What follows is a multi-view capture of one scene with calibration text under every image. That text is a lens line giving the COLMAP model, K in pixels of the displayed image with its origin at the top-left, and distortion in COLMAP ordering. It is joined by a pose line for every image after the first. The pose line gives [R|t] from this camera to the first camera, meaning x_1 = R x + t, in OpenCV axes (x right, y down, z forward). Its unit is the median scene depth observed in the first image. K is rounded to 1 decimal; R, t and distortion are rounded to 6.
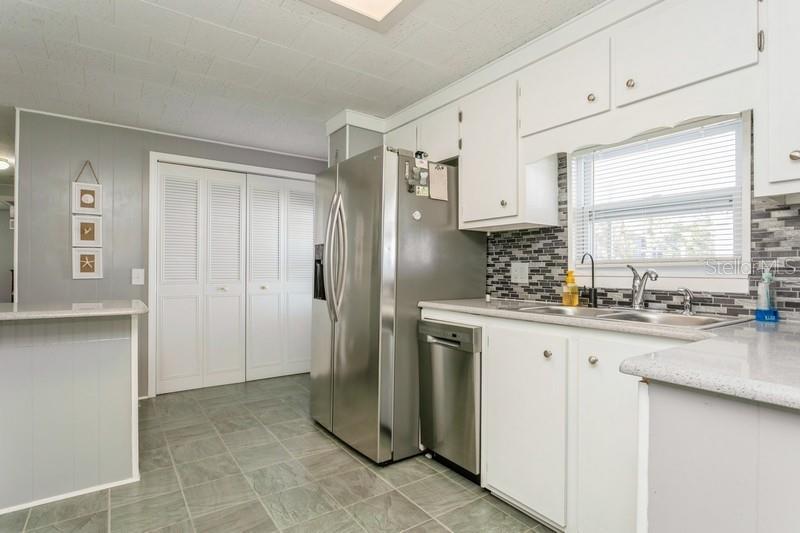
lens RADIAL K [[406.5, 0, 406.6], [0, 406.5, 268.4], [0, 0, 1]] dist [-0.011367, 0.000115]
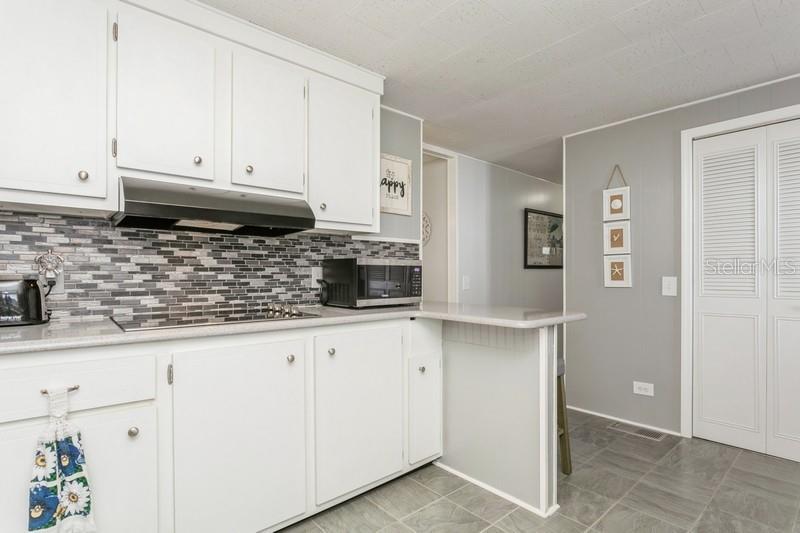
lens RADIAL K [[406.5, 0, 400.8], [0, 406.5, 272.7], [0, 0, 1]] dist [-0.011367, 0.000115]
pose [[0.079432, -0.007565, -0.996812, 0.136117], [0.007335, 0.999949, -0.007004, -0.005798], [0.996813, -0.006755, 0.079483, 0.414844]]
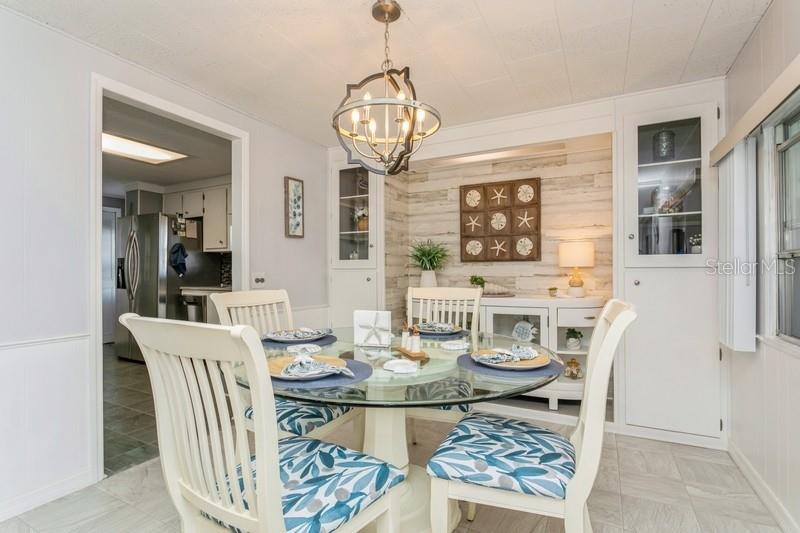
lens RADIAL K [[388.1, 0, 398.0], [0, 388.1, 273.0], [0, 0, 1]] dist [-0.012724, 0.004952]
pose [[0.901239, -0.008819, 0.433232, 0.149147], [0.004508, 0.999930, 0.010976, -0.005540], [-0.433299, -0.007939, 0.901215, -1.066769]]
